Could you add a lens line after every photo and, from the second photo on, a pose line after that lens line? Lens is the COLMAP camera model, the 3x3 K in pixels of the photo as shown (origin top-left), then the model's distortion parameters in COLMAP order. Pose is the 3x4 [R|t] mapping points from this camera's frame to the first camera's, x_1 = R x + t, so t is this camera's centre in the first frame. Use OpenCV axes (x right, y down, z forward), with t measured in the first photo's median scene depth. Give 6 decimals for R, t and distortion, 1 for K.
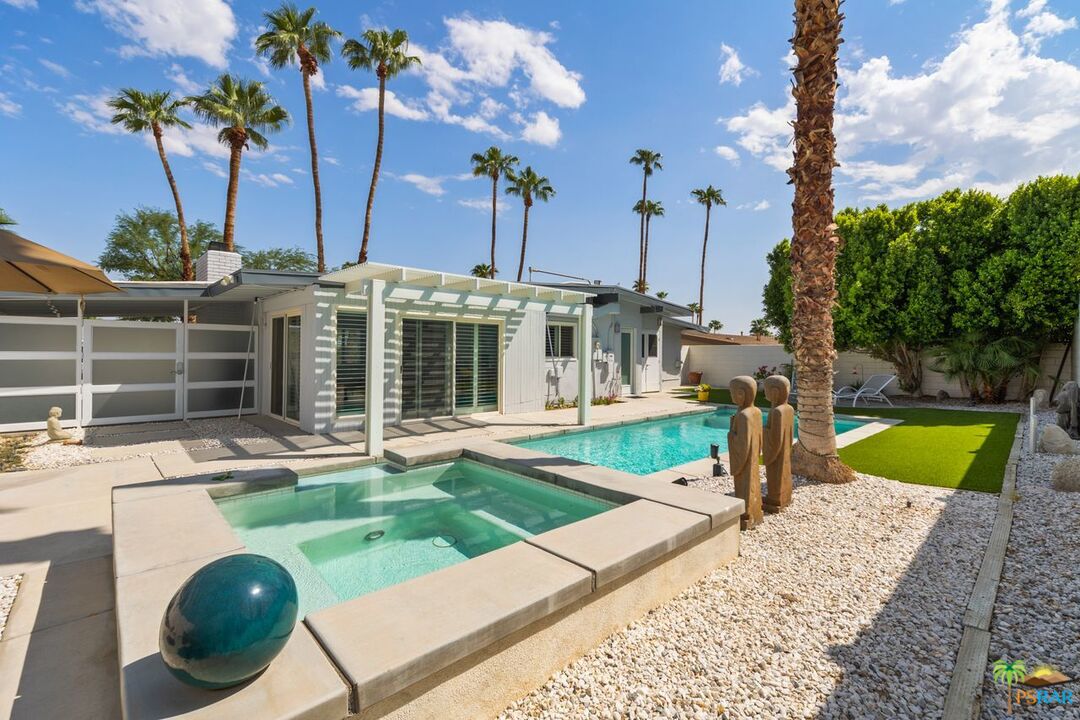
lens RADIAL K [[469.6, 0, 533.5], [0, 469.6, 351.8], [0, 0, 1]] dist [0.021348, 0.000134]
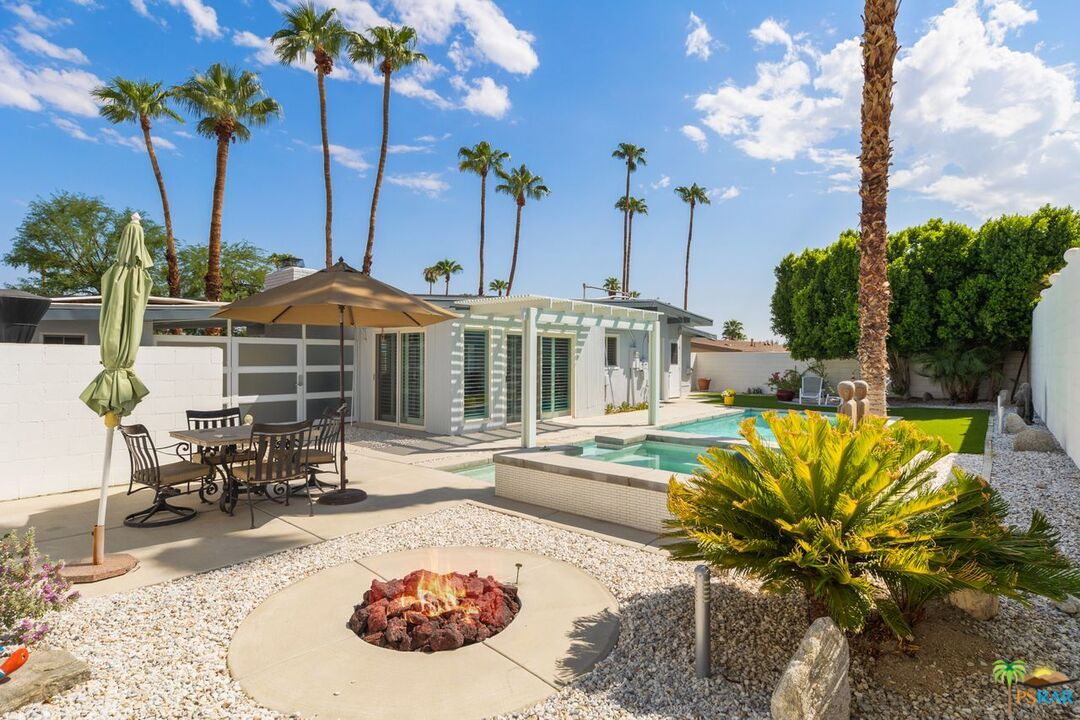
lens RADIAL K [[549.1, 0, 540.0], [0, 549.1, 360.0], [0, 0, 1]] dist [0.026566, -0.000713]
pose [[0.993168, -0.007357, 0.116458, -0.153063], [0.006813, 0.999964, 0.005065, -0.006754], [-0.116491, -0.004237, 0.993183, -0.148783]]
